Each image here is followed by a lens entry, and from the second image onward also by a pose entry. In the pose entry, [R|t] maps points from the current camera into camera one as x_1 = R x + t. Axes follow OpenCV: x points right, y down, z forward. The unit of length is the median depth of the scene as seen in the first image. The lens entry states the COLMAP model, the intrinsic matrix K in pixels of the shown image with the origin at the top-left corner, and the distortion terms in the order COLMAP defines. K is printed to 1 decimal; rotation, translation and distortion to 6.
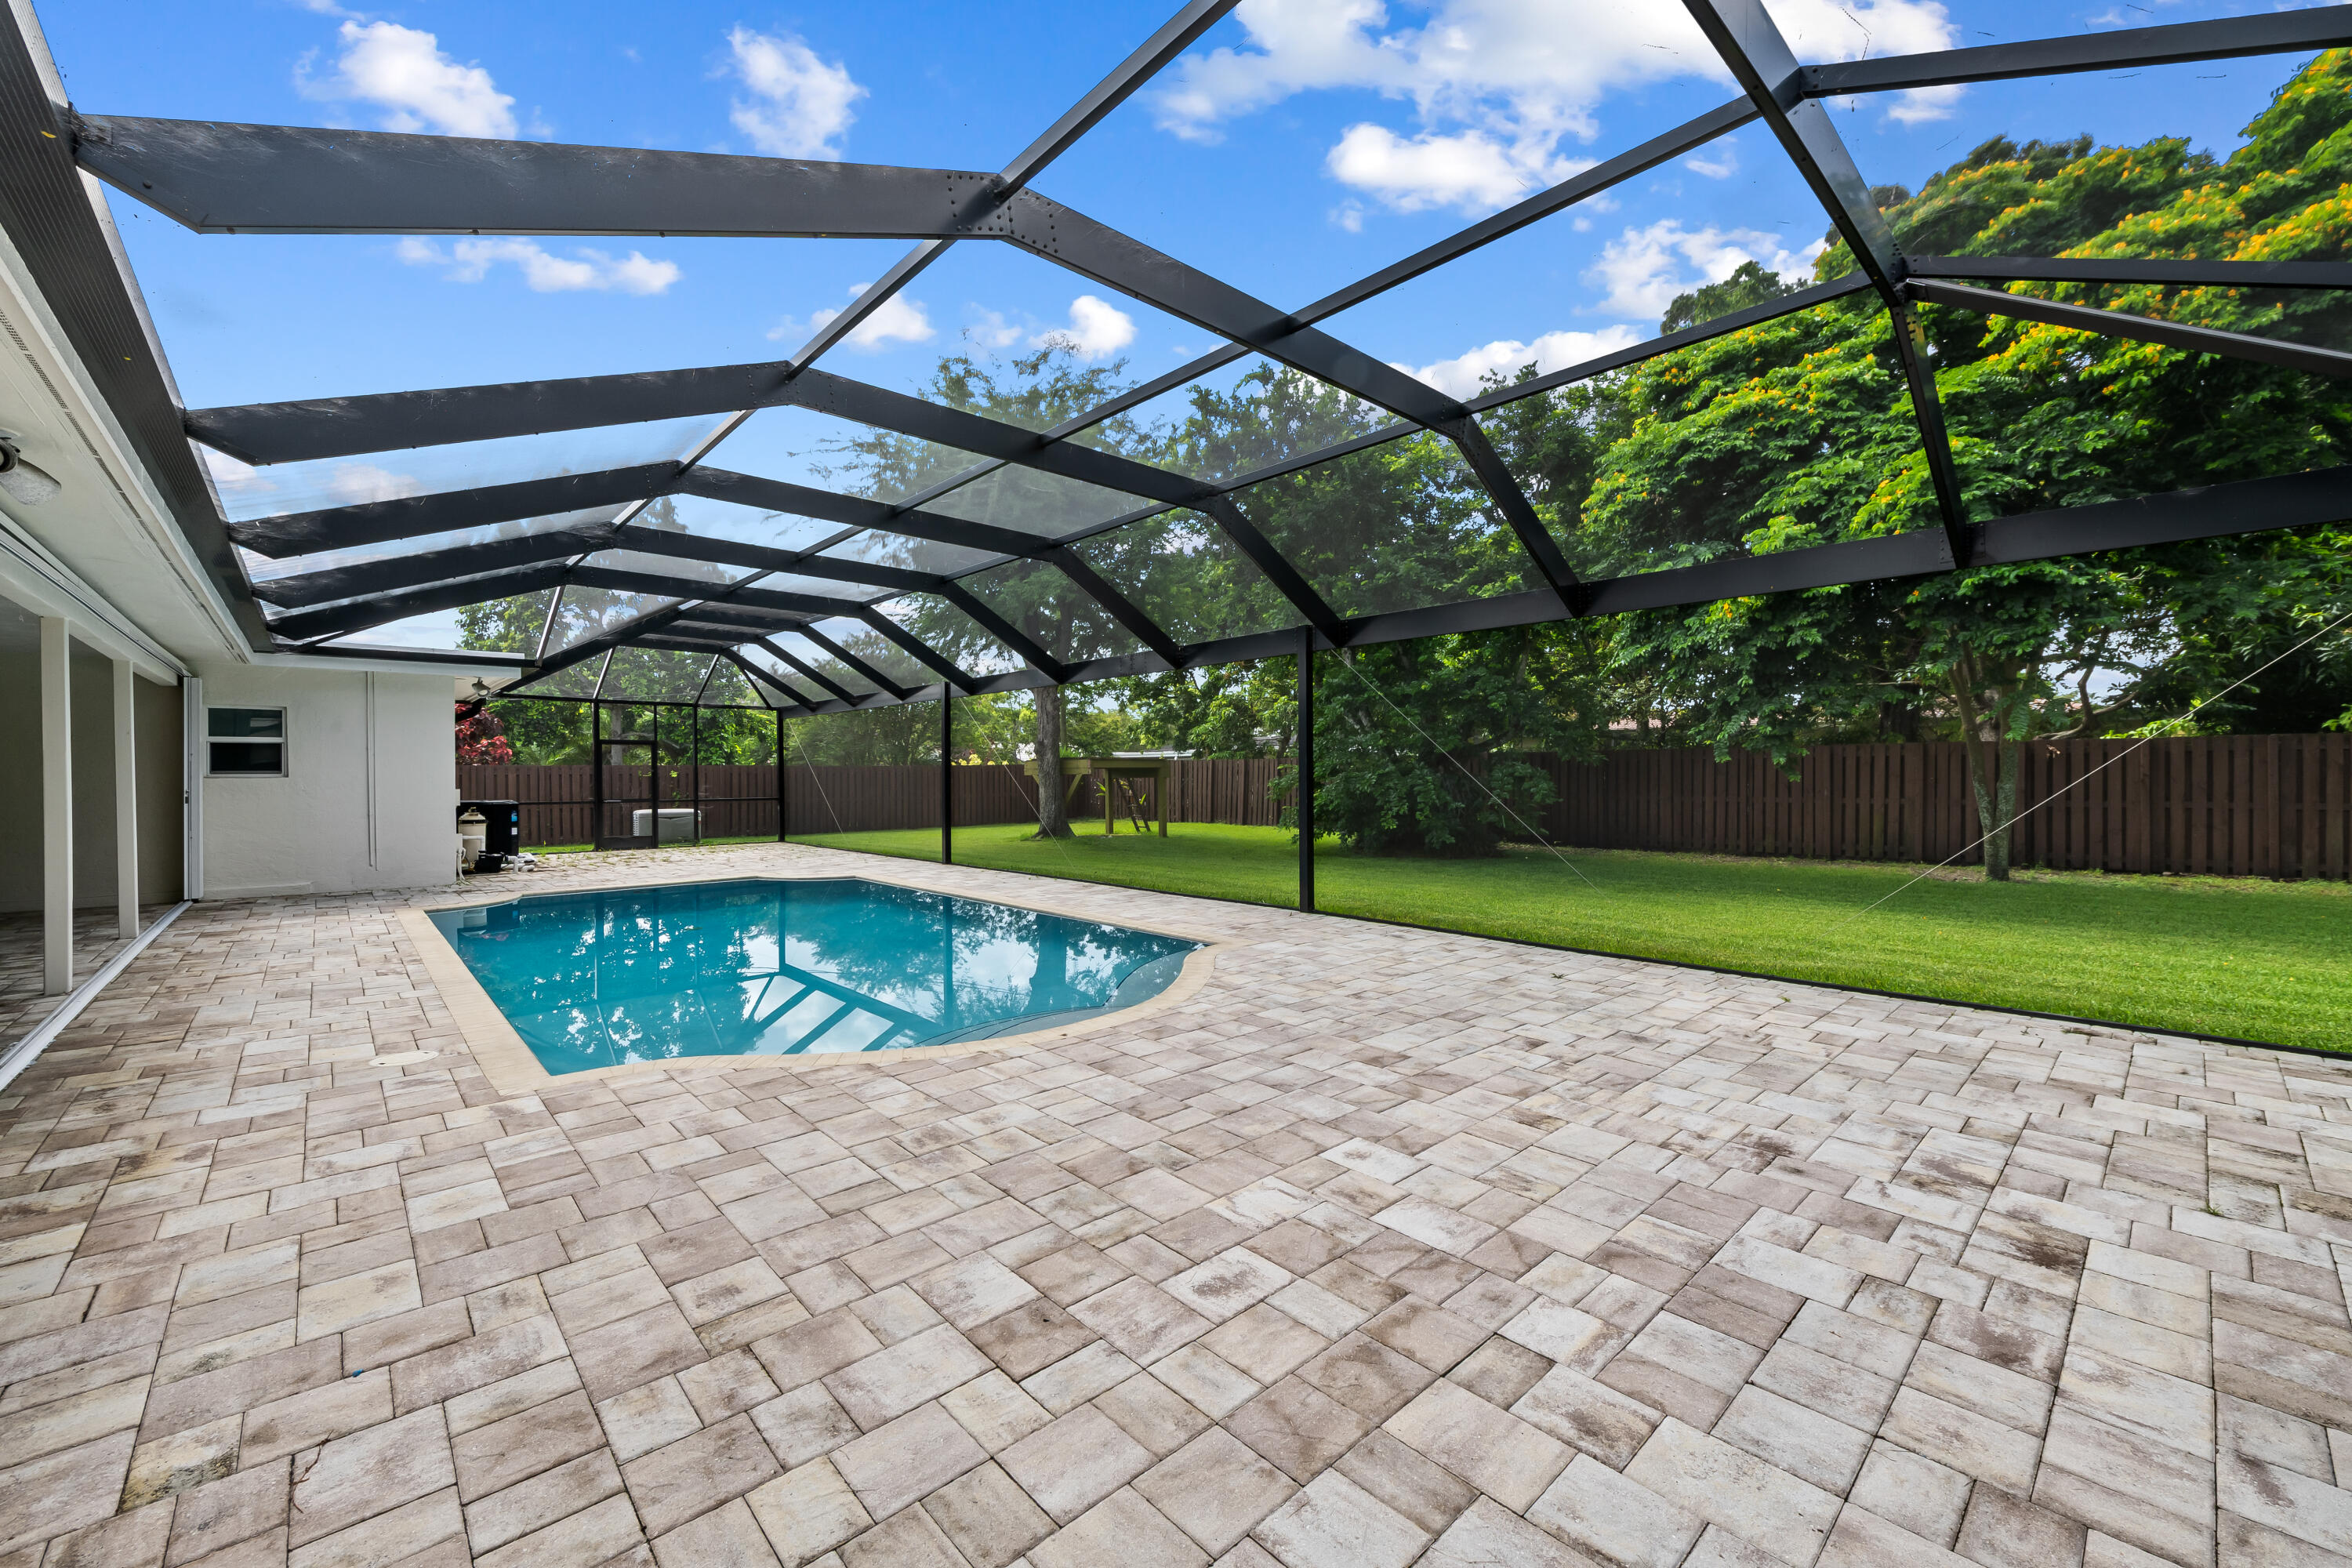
lens RADIAL K [[932.1, 0, 1197.7], [0, 932.1, 780.9], [0, 0, 1]] dist [-0.000334, -0.002196]
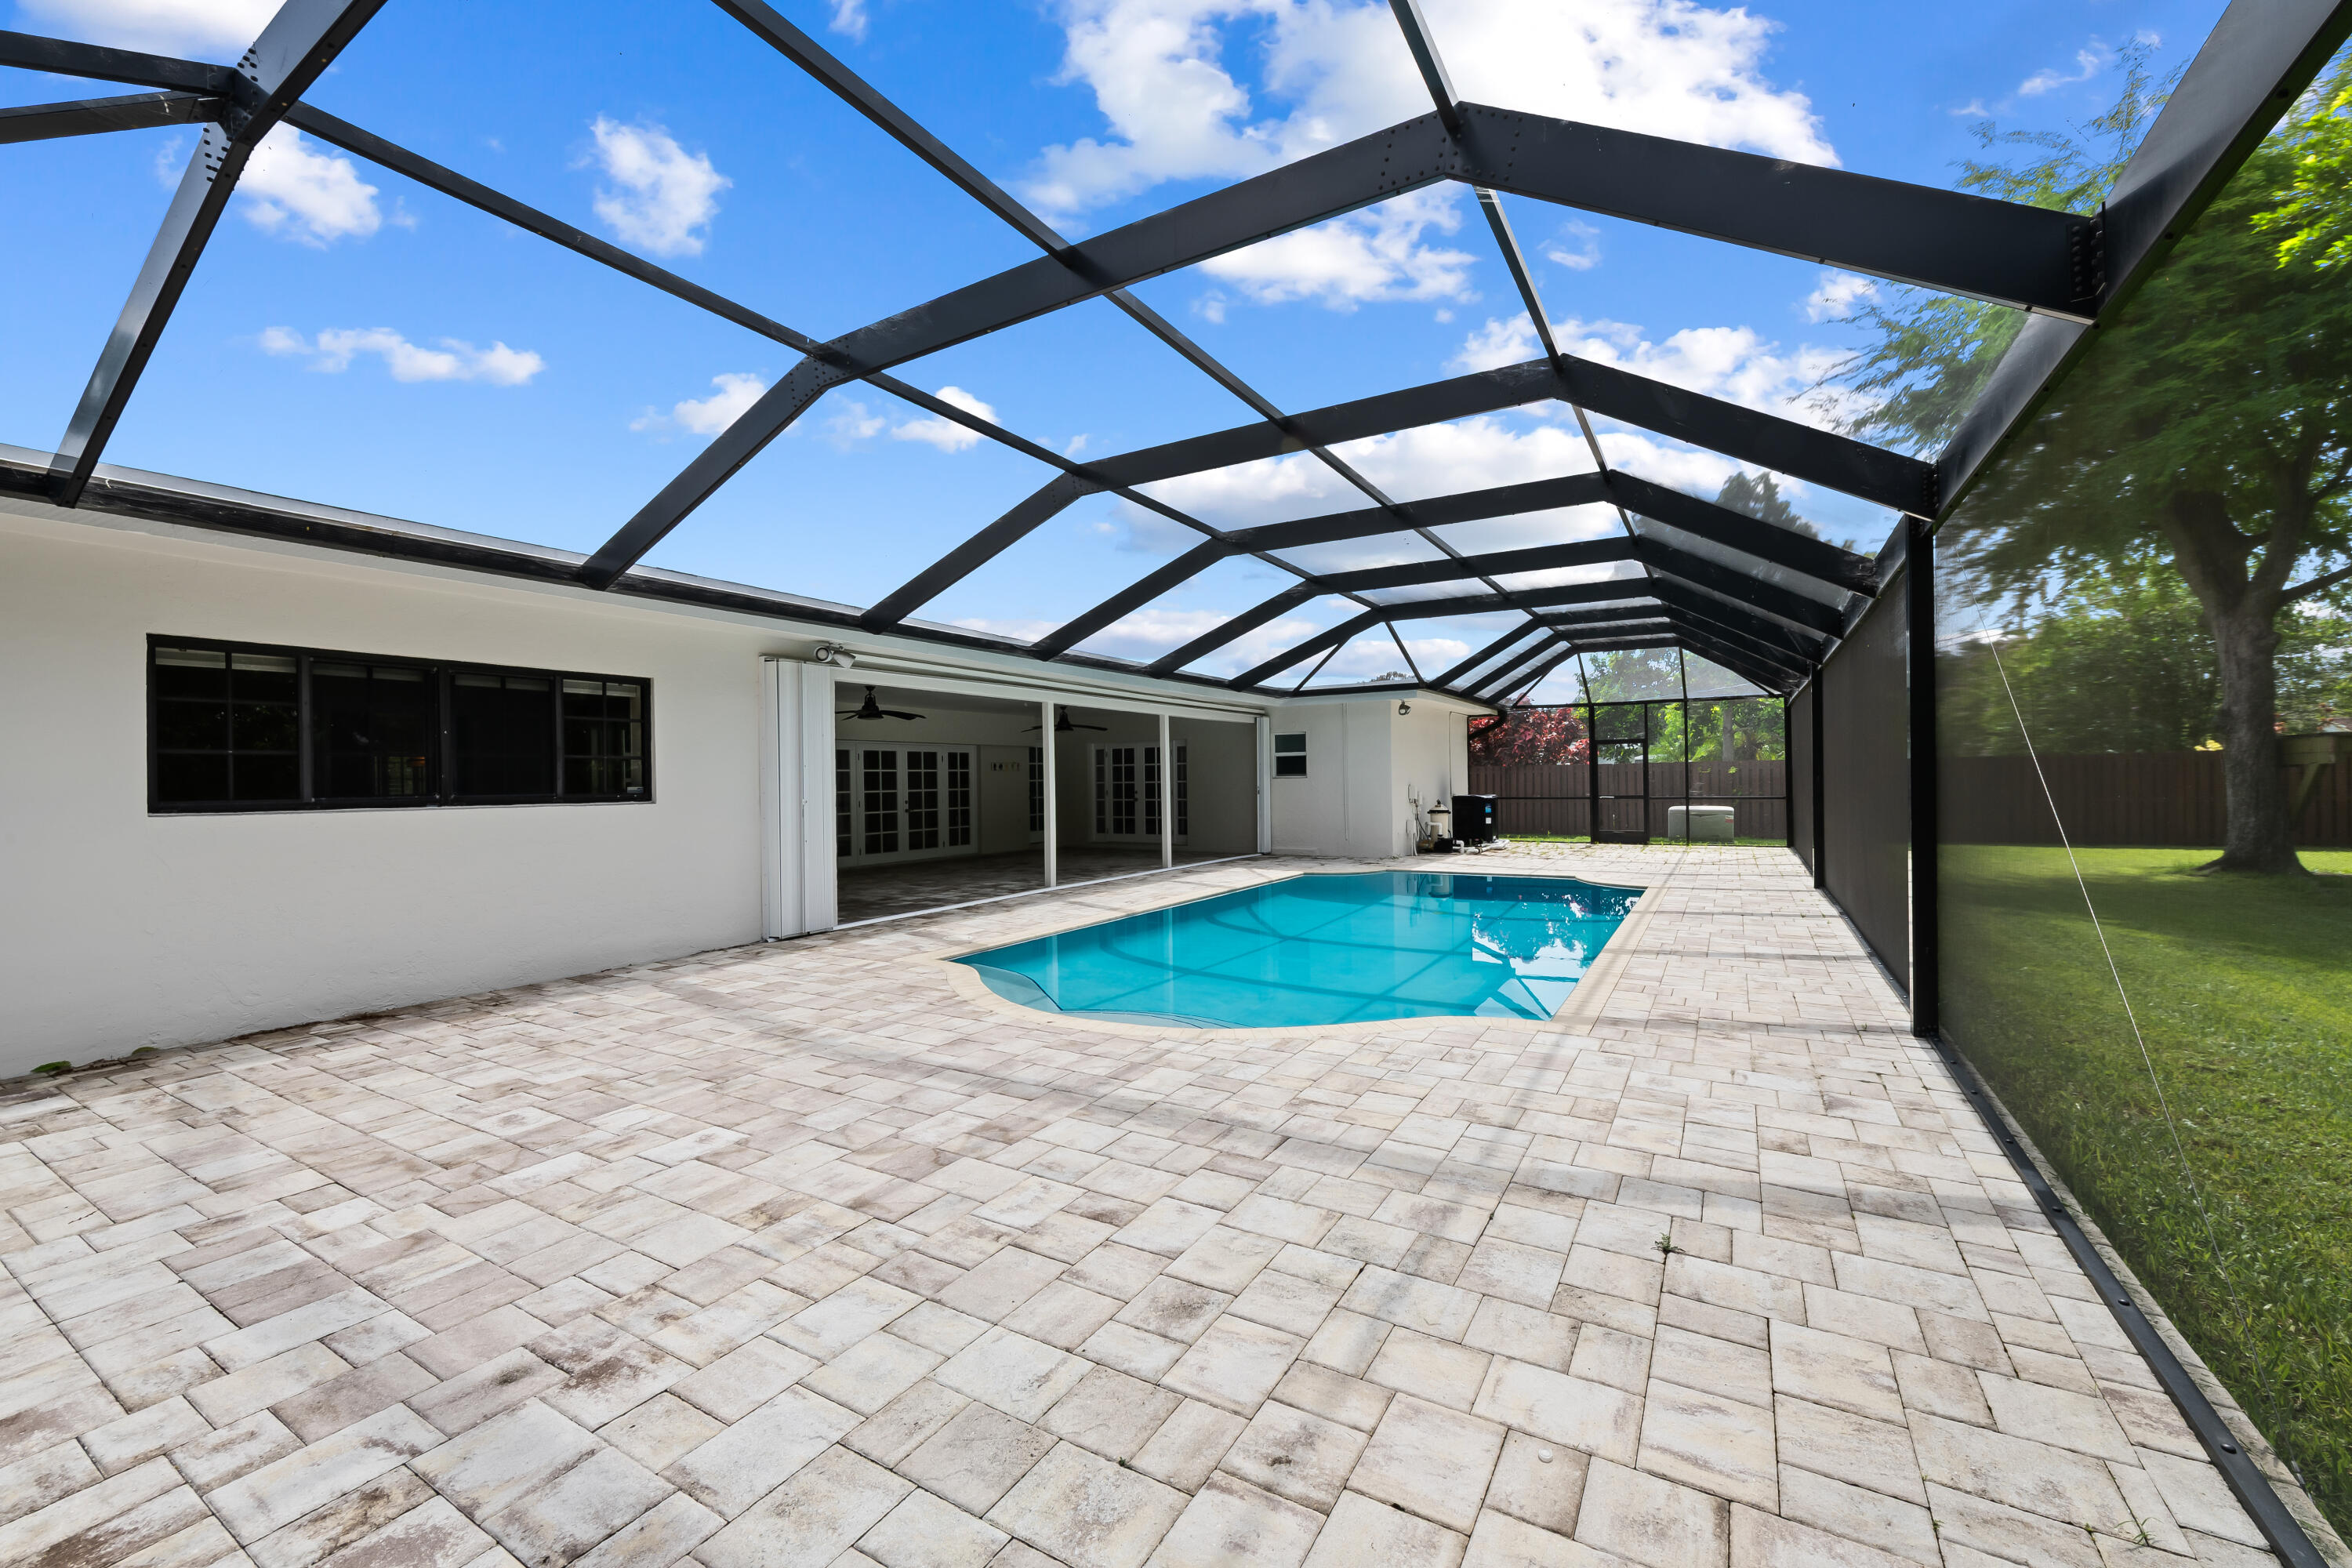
lens RADIAL K [[932.1, 0, 1183.1], [0, 932.1, 780.2], [0, 0, 1]] dist [-0.000334, -0.002196]
pose [[0.280141, 0.000442, -0.959959, 0.913194], [0.006029, 0.999979, 0.002220, -0.011028], [0.959940, -0.006410, 0.280132, 0.820022]]
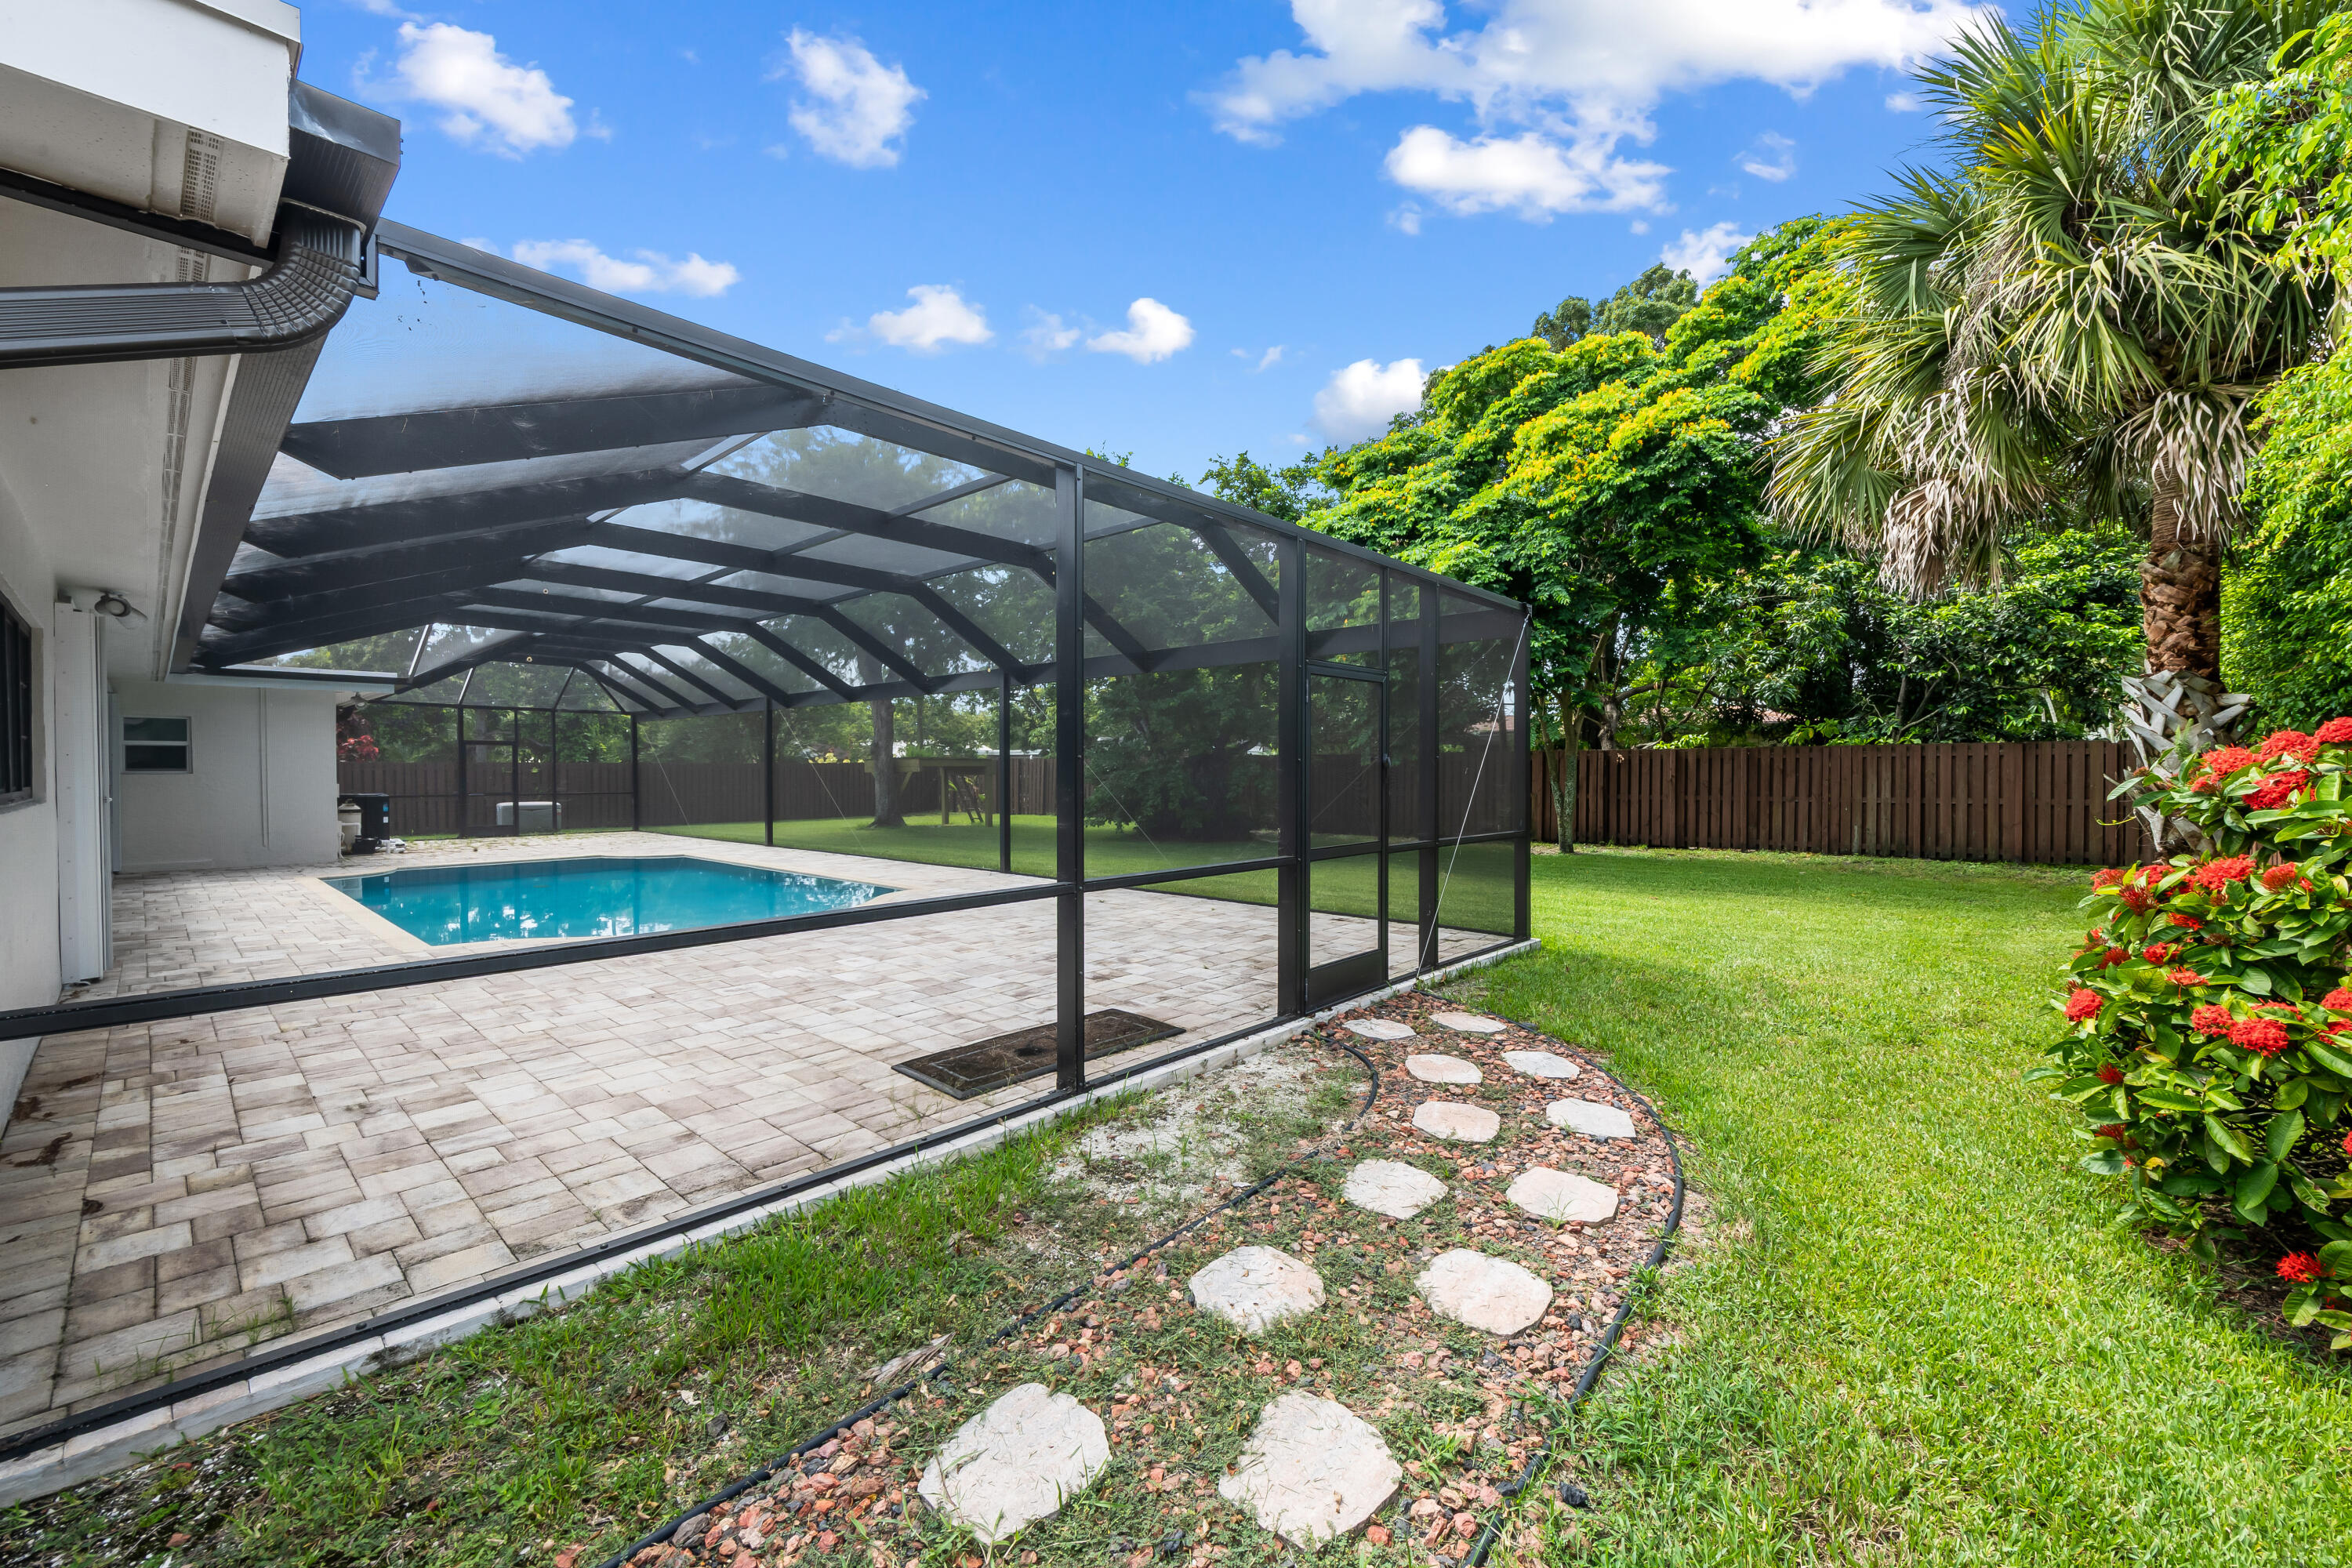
lens RADIAL K [[932.1, 0, 1196.1], [0, 932.1, 782.4], [0, 0, 1]] dist [-0.000334, -0.002196]
pose [[0.995455, 0.002263, 0.095203, 0.485874], [-0.002772, 0.999983, 0.005212, -0.005765], [-0.095190, -0.005453, 0.995444, -0.753771]]
